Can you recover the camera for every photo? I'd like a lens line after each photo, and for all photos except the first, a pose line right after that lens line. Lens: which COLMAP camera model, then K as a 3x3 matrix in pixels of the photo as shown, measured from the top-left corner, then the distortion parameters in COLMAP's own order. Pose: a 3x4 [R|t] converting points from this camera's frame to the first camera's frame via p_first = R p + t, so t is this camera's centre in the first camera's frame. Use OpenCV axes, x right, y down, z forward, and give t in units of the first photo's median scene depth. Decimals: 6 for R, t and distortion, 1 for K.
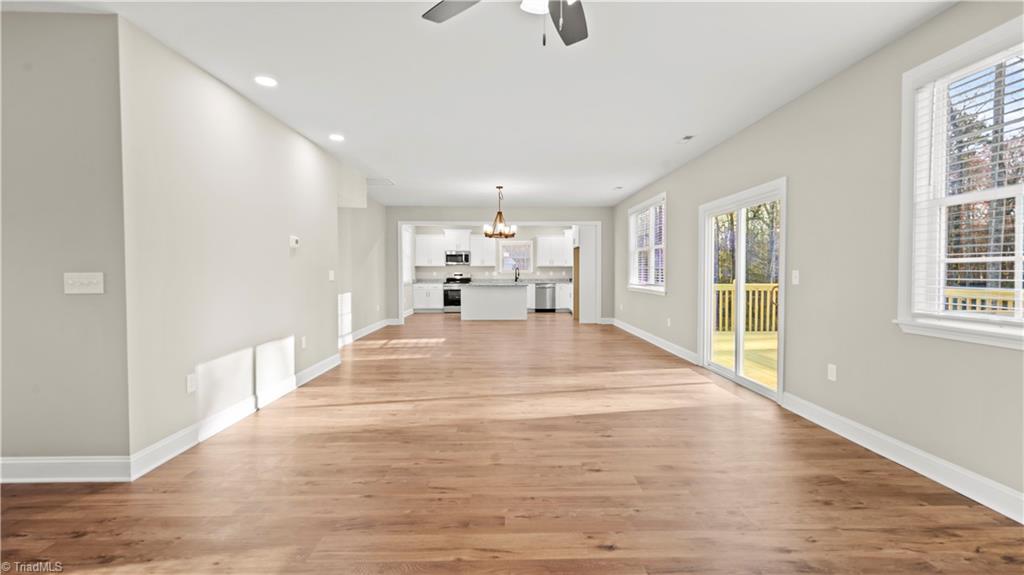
lens RADIAL K [[410.1, 0, 512.0], [0, 410.1, 287.5], [0, 0, 1]] dist [-0.001162, -0.000099]
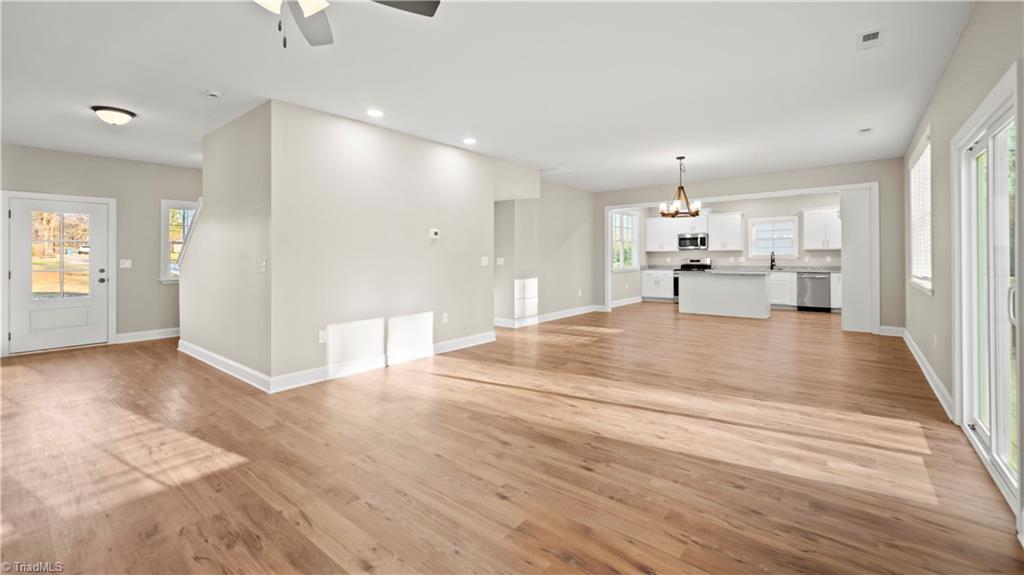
lens RADIAL K [[420.3, 0, 516.1], [0, 420.3, 261.7], [0, 0, 1]] dist [0.000077, 0.000013]
pose [[0.766621, 0.002139, -0.642096, 0.307620], [-0.020211, 0.999579, -0.020801, -0.005227], [0.641782, 0.028924, 0.766342, 0.139473]]
